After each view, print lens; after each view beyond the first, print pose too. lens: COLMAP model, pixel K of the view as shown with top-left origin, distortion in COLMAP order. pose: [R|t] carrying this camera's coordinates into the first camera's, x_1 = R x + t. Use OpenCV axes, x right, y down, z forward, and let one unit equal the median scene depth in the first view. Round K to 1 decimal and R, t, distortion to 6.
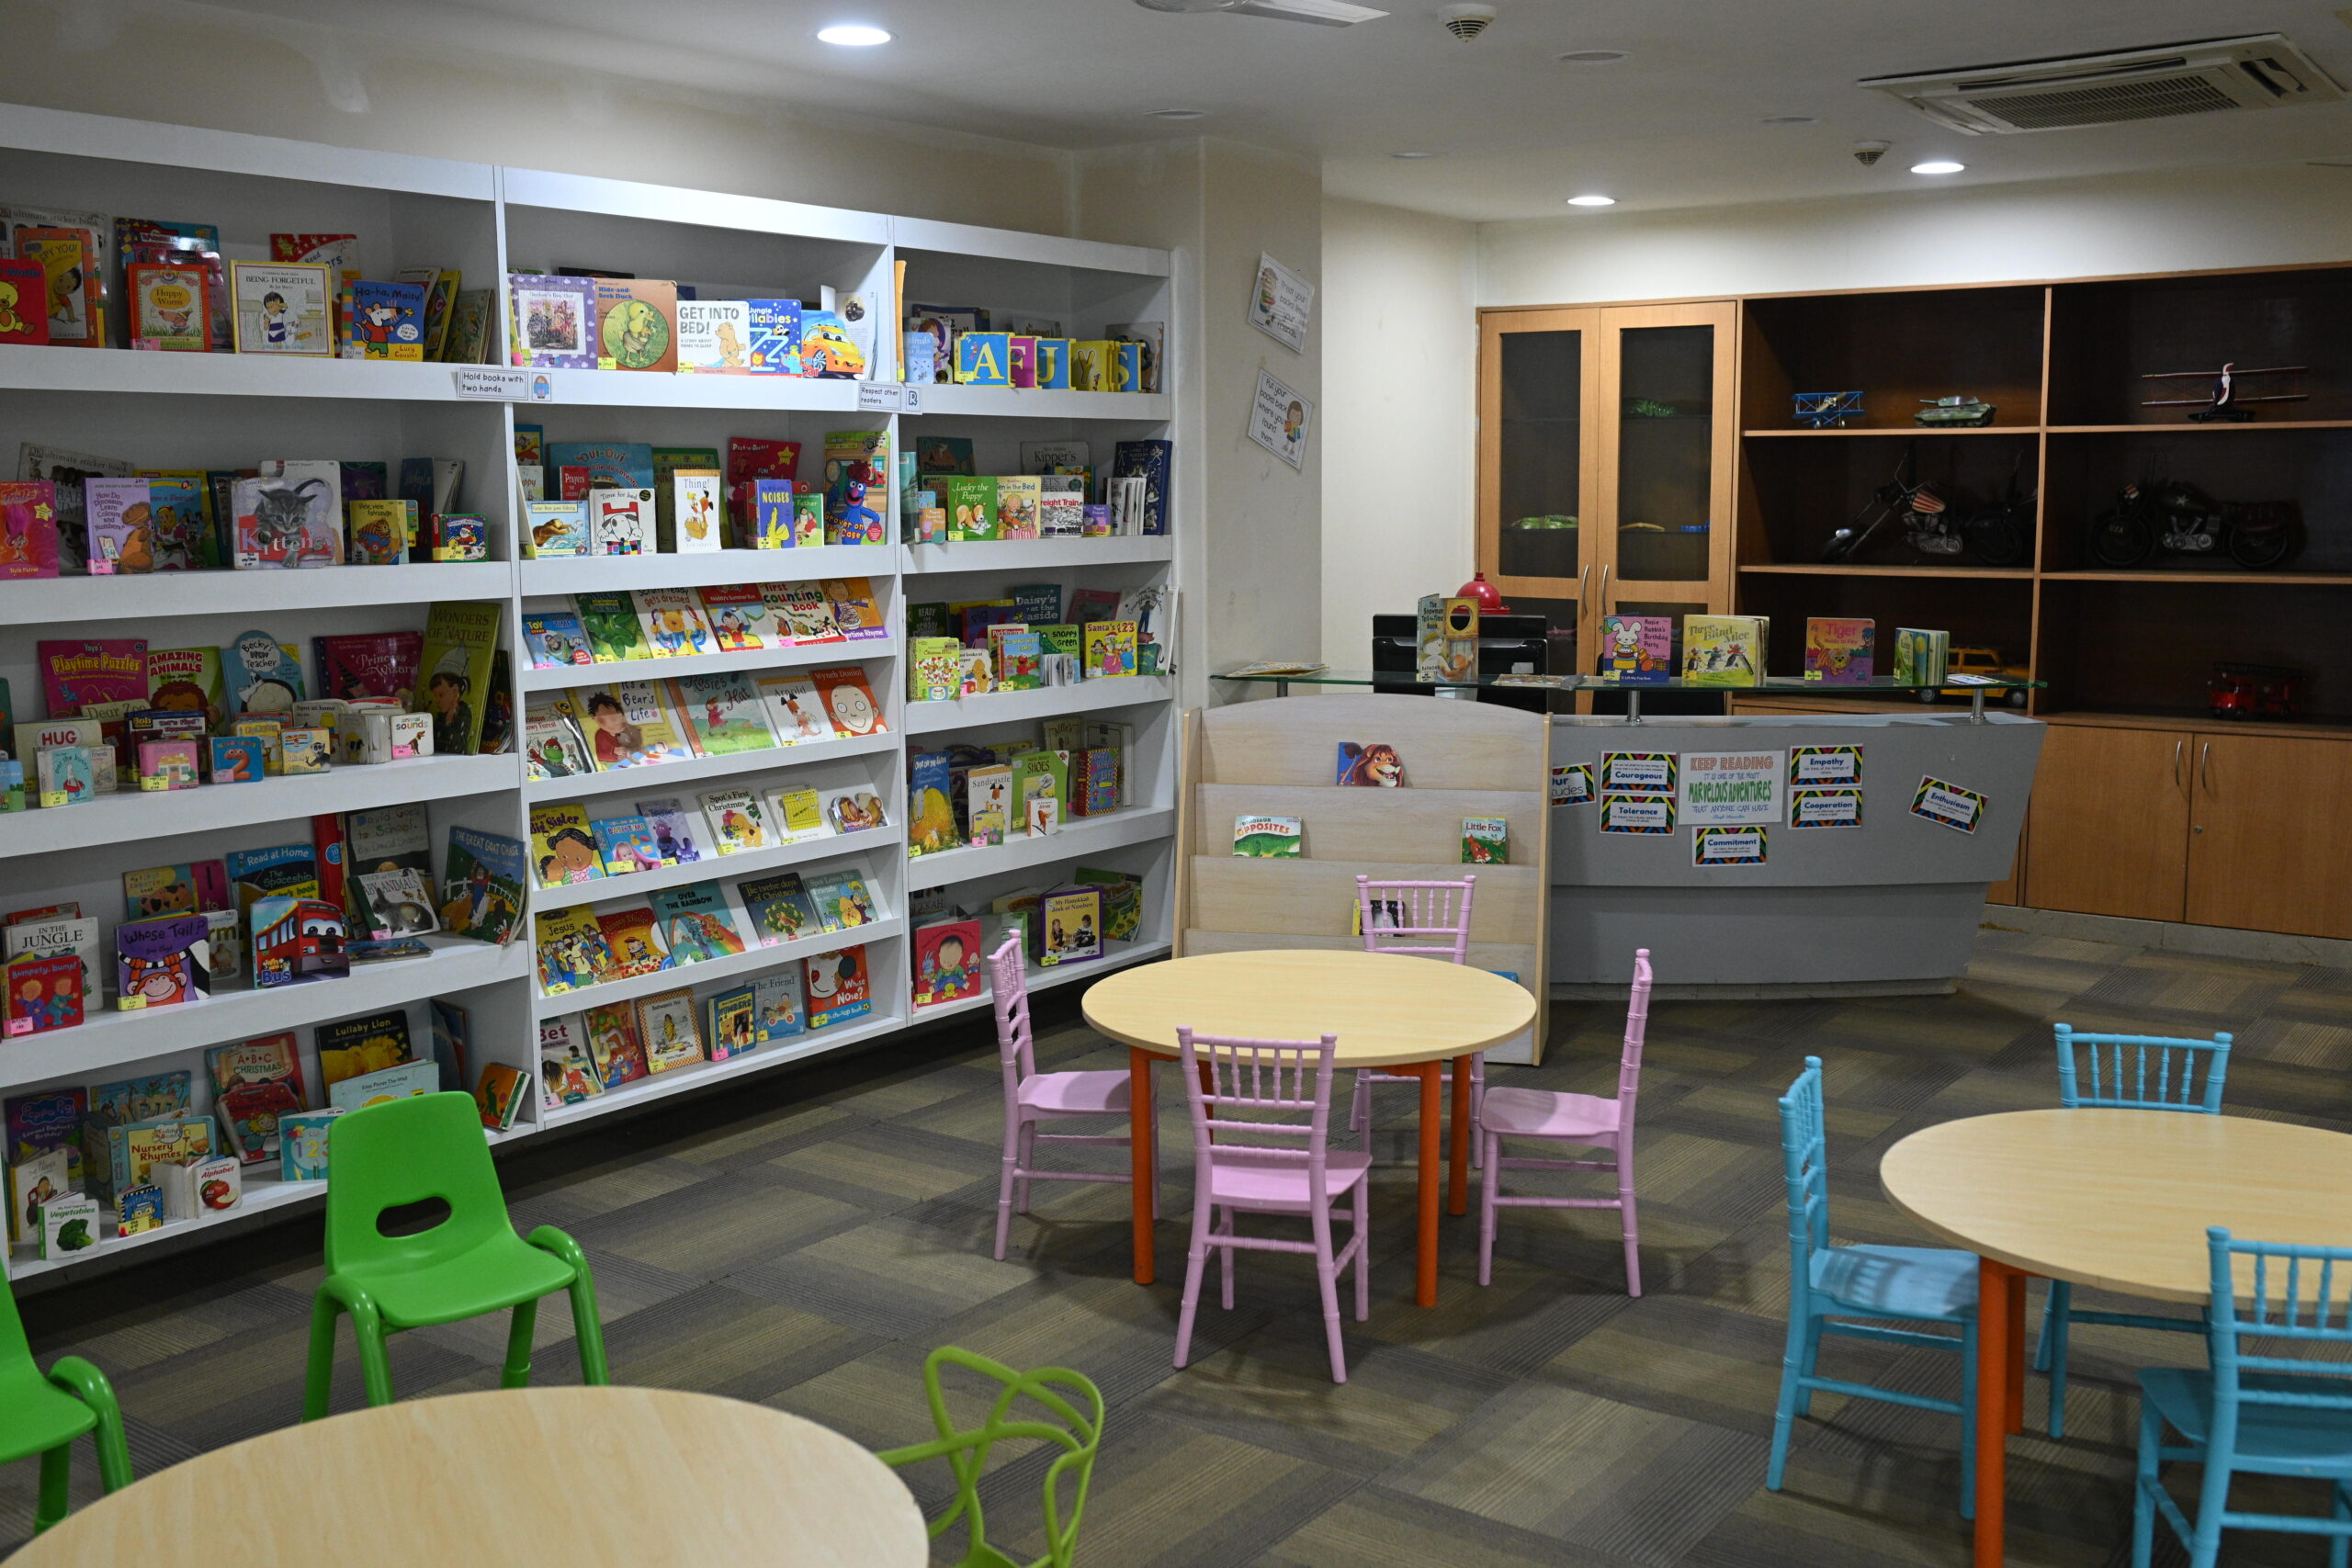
lens RADIAL K [[2200.5, 0, 1176.0], [0, 2200.5, 784.0], [0, 0, 1]] dist [-0.016396, 0.014359]
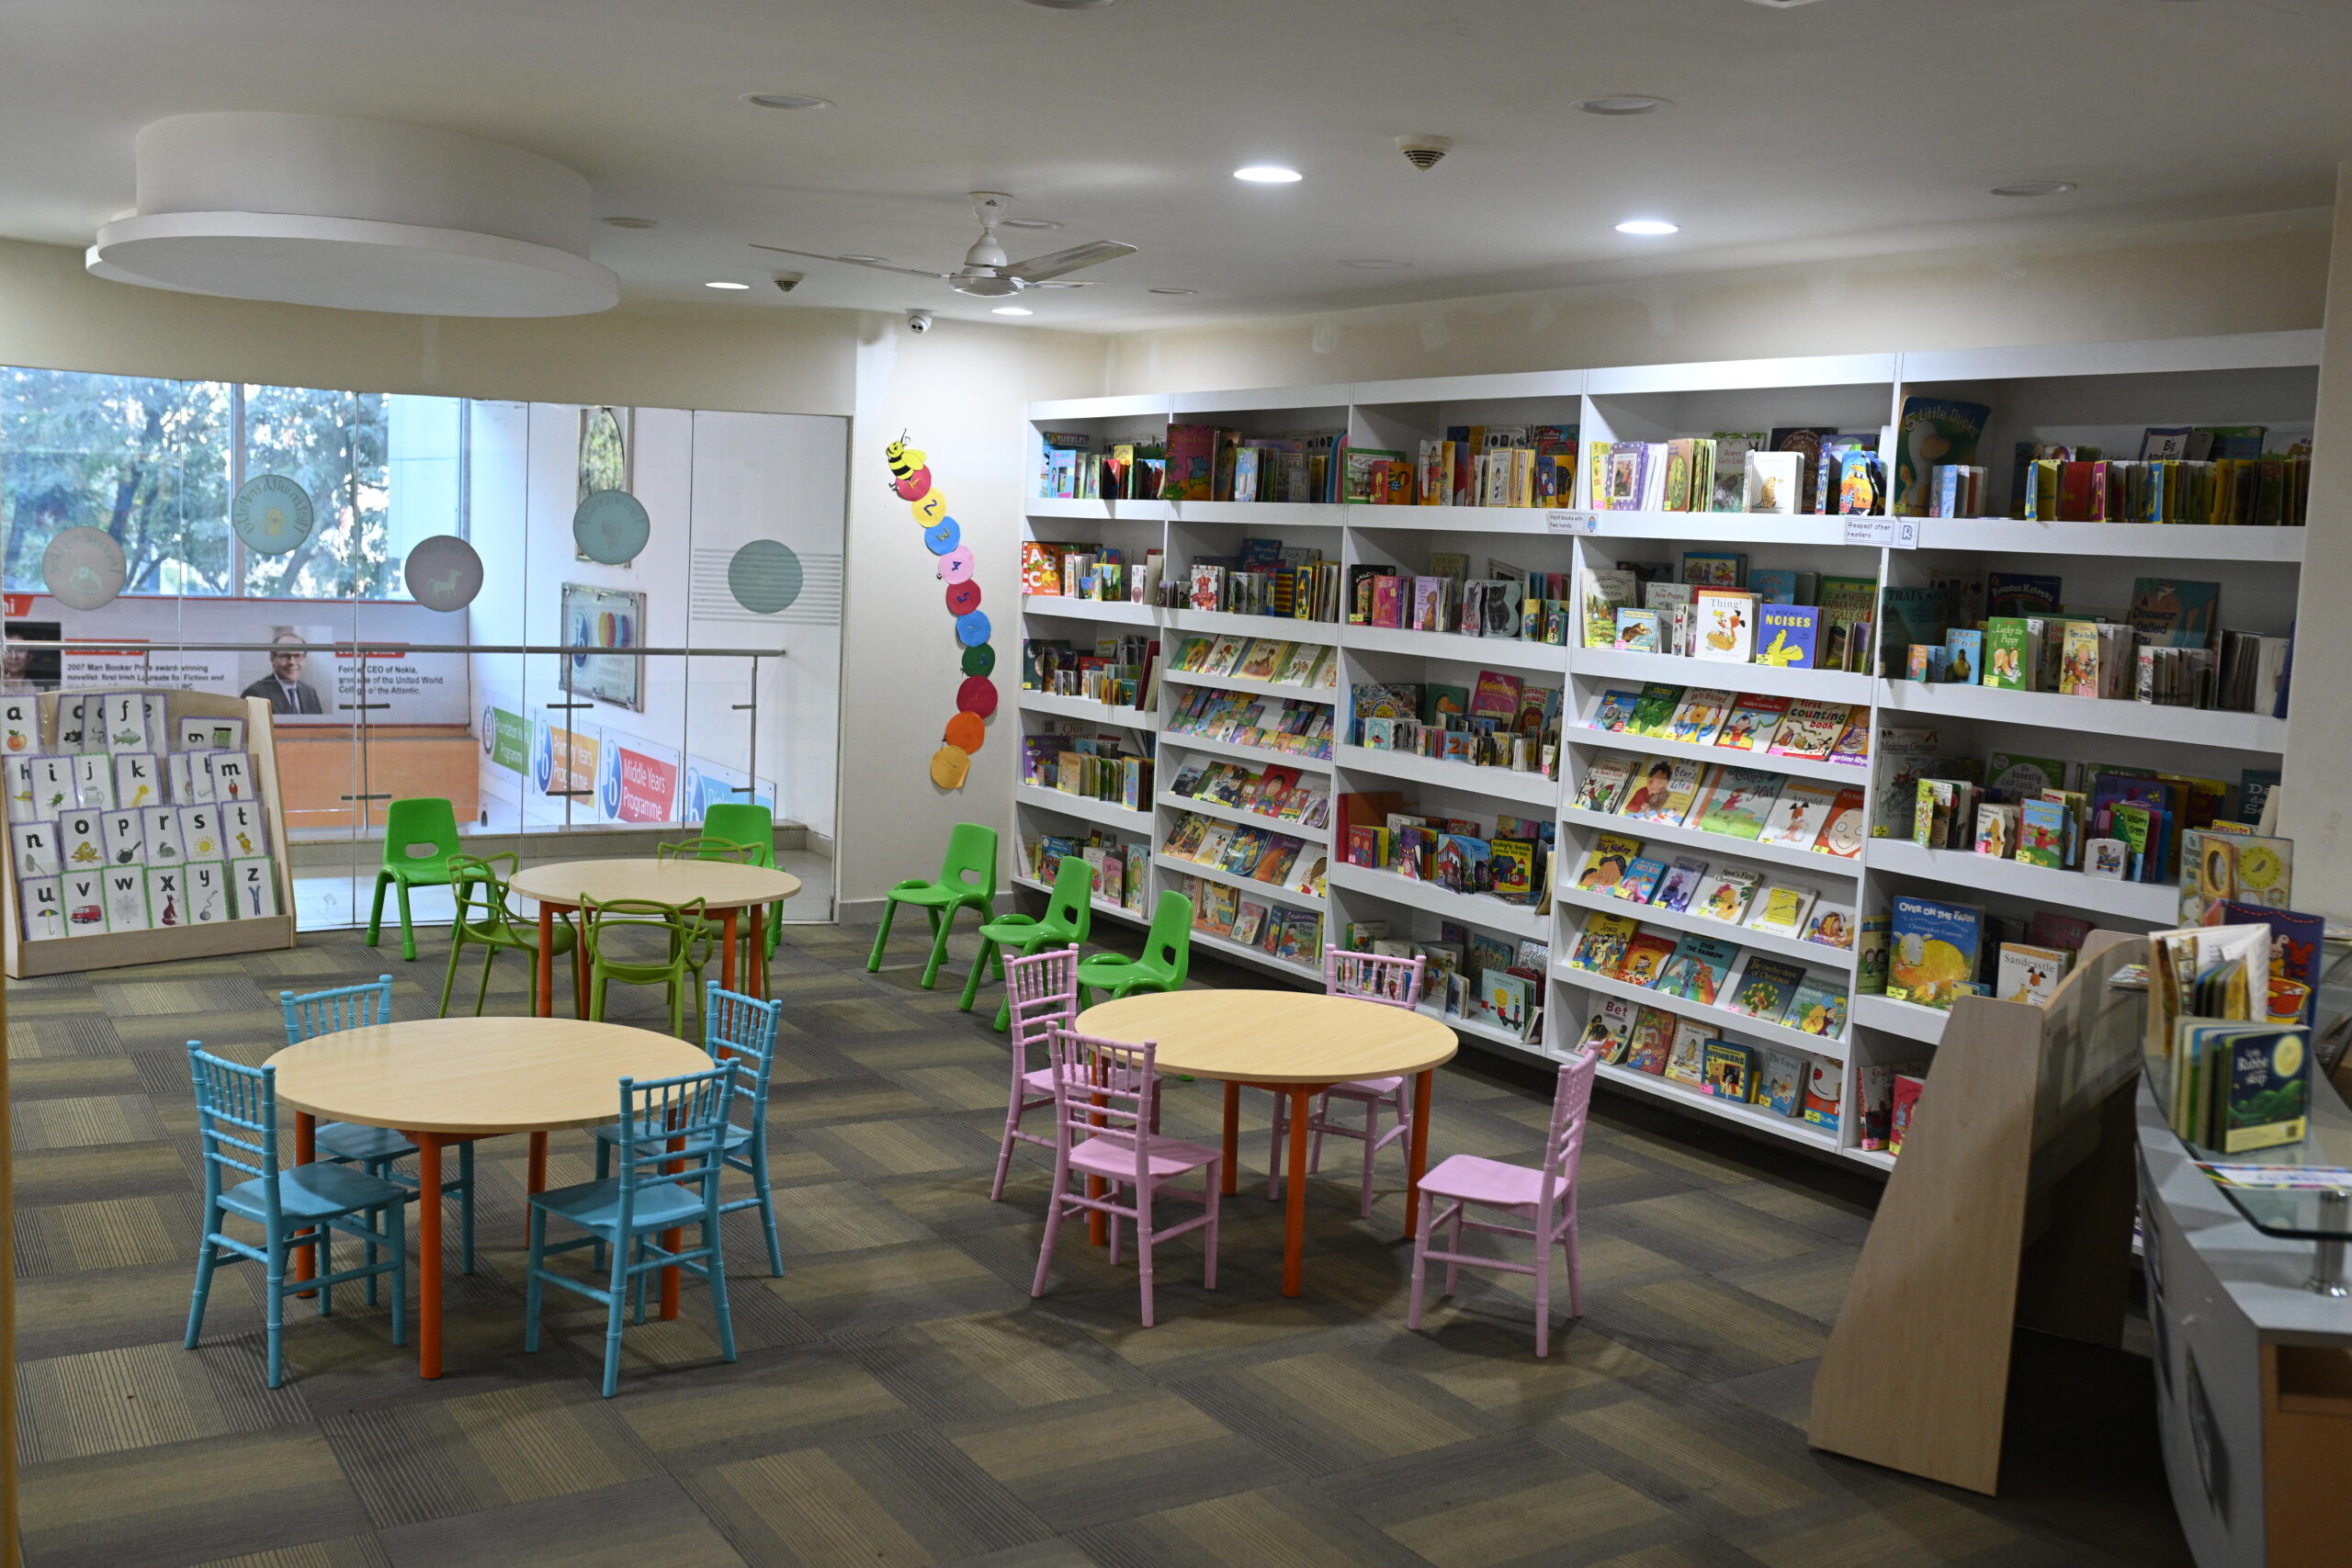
lens RADIAL K [[2200.5, 0, 1176.0], [0, 2200.5, 784.0], [0, 0, 1]] dist [-0.016396, 0.014359]
pose [[-0.348626, 0.099377, -0.931978, 0.992950], [-0.169140, 0.971367, 0.166848, -0.187287], [0.921874, 0.215803, -0.321835, 1.112538]]
